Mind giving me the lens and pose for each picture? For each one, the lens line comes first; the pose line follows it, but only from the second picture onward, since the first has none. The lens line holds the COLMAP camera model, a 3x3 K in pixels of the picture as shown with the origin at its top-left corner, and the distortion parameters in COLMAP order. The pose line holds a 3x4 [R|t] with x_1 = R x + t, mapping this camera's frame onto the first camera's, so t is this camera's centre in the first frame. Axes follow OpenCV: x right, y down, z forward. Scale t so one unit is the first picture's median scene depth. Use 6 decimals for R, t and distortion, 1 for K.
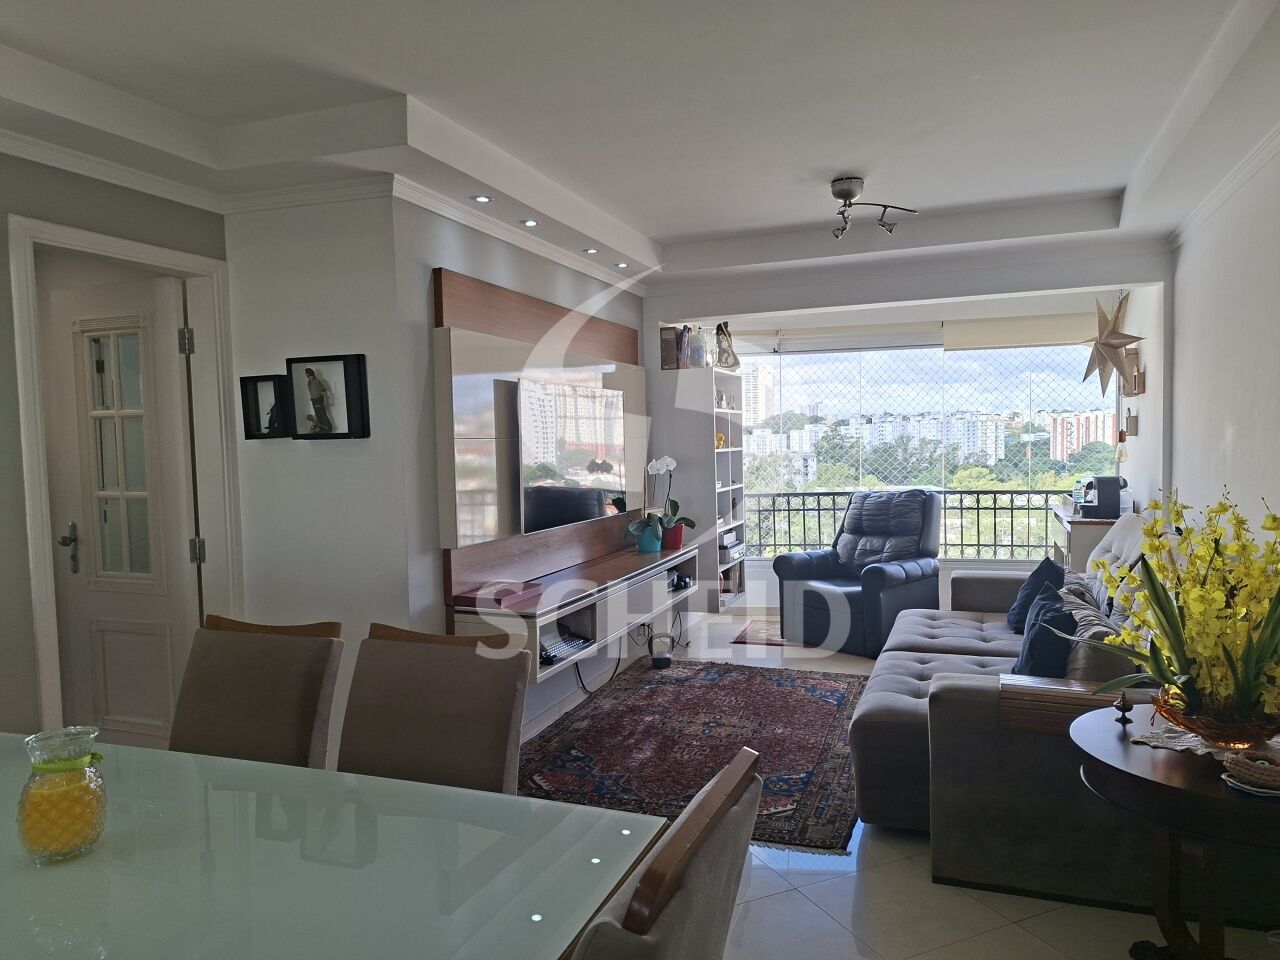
lens RADIAL K [[883.8, 0, 640.7], [0, 883.8, 488.2], [0, 0, 1]] dist [0.063533, -0.020622]
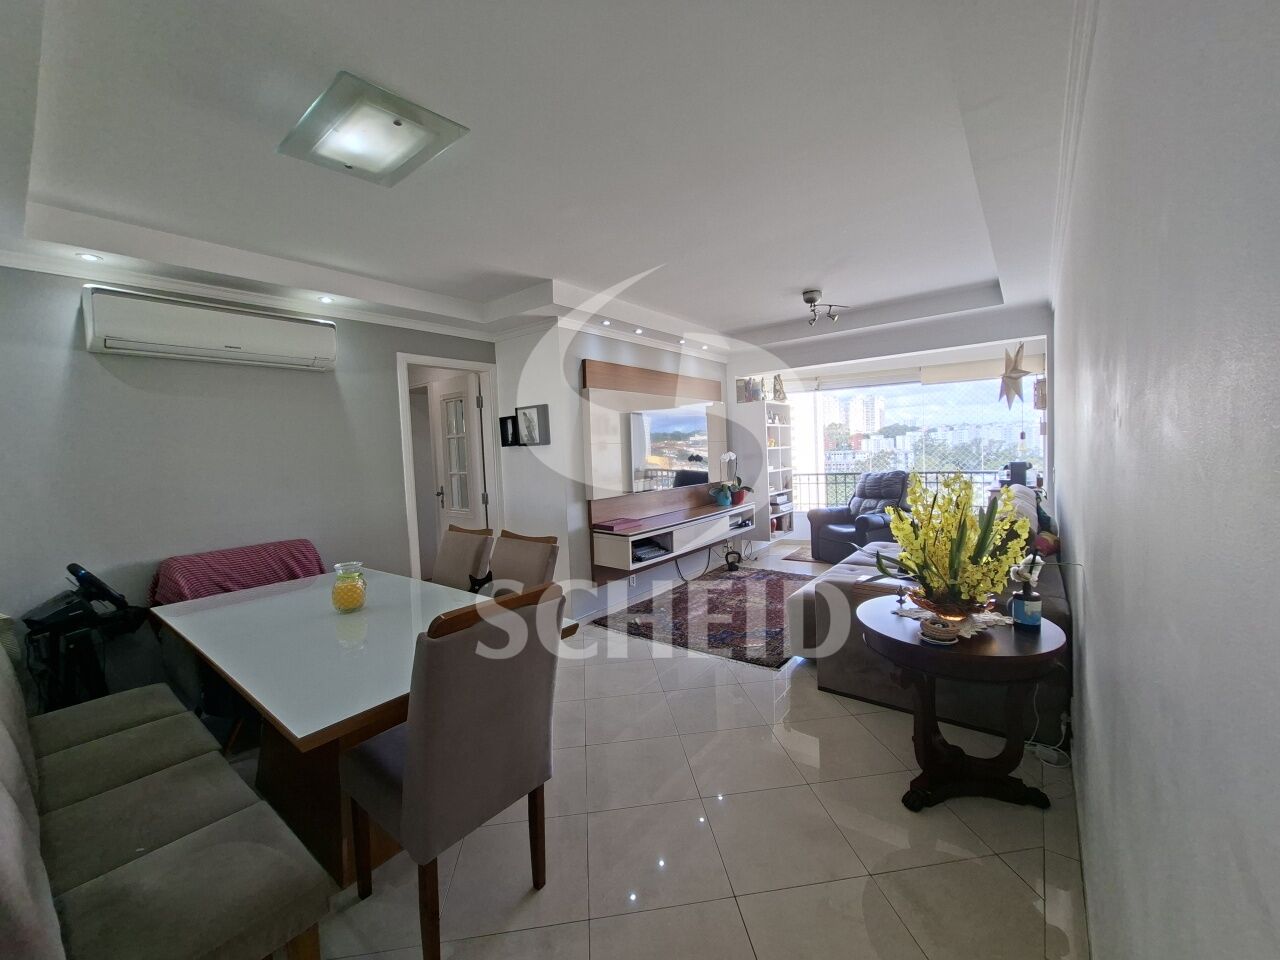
lens RADIAL K [[503.7, 0, 638.4], [0, 503.7, 470.8], [0, 0, 1]] dist [-0.005949, 0.001918]
pose [[0.953416, -0.002597, -0.301649, 0.180336], [0.001577, 0.999992, -0.003624, 0.006106], [0.301656, 0.002980, 0.953412, -0.032617]]
